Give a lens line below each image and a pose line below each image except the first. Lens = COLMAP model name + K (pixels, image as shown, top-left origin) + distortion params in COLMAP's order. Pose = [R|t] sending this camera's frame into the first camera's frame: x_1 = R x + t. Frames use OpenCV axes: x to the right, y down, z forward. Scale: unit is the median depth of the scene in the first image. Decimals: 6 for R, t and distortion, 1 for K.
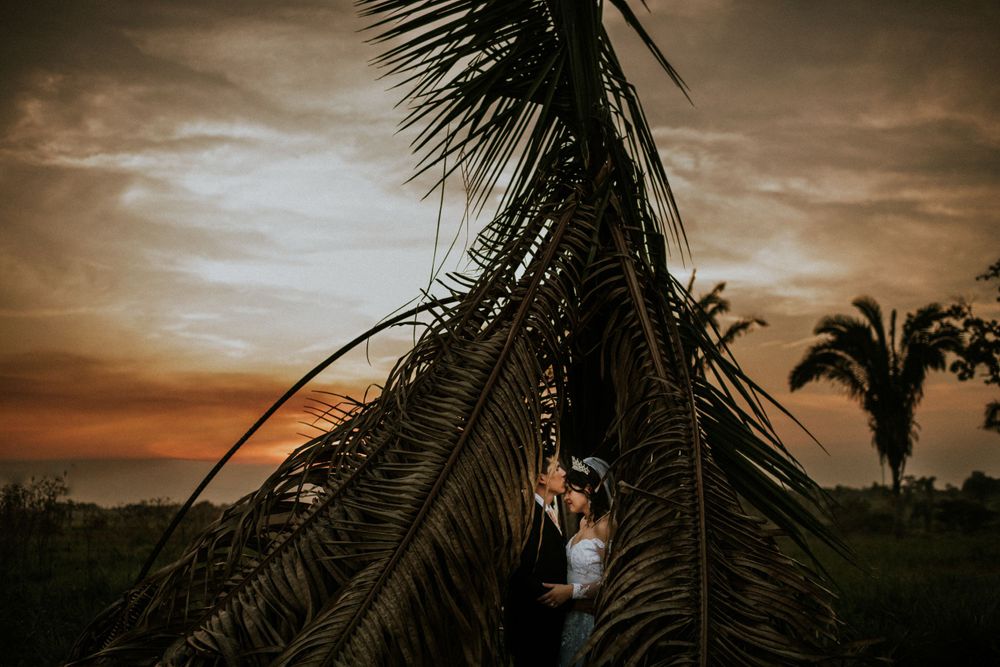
lens RADIAL K [[1049.0, 0, 500.0], [0, 1049.0, 333.5], [0, 0, 1]] dist [-0.098064, 0.217098]
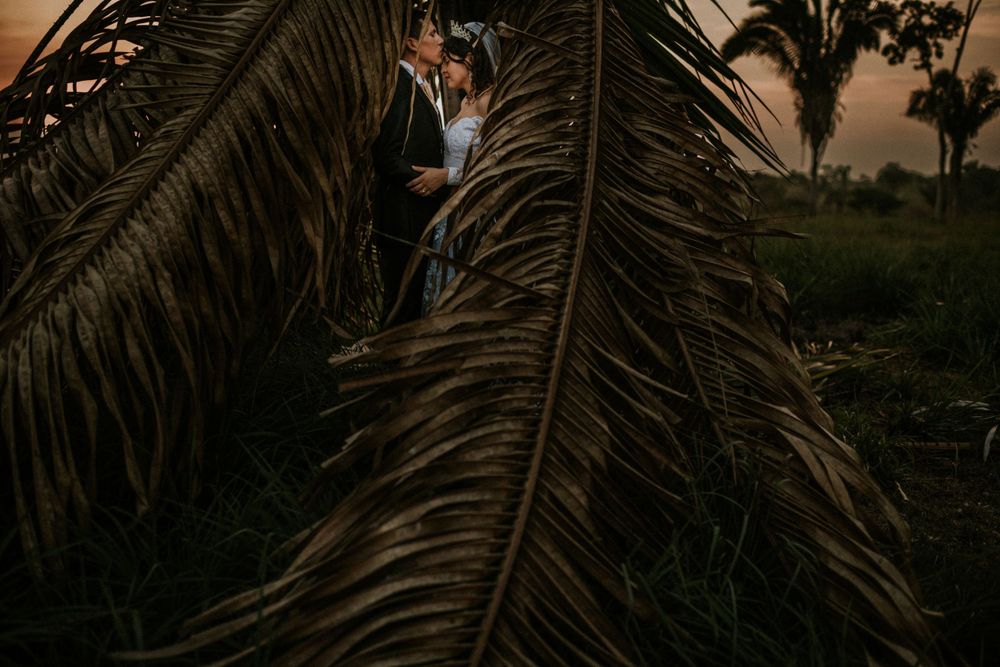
lens RADIAL K [[1049.0, 0, 500.0], [0, 1049.0, 333.5], [0, 0, 1]] dist [-0.098064, 0.217098]
pose [[0.997171, 0.011123, 0.074345, 0.058376], [-0.032771, 0.954388, 0.296765, 0.131553], [-0.067653, -0.298362, 0.952052, 0.167356]]
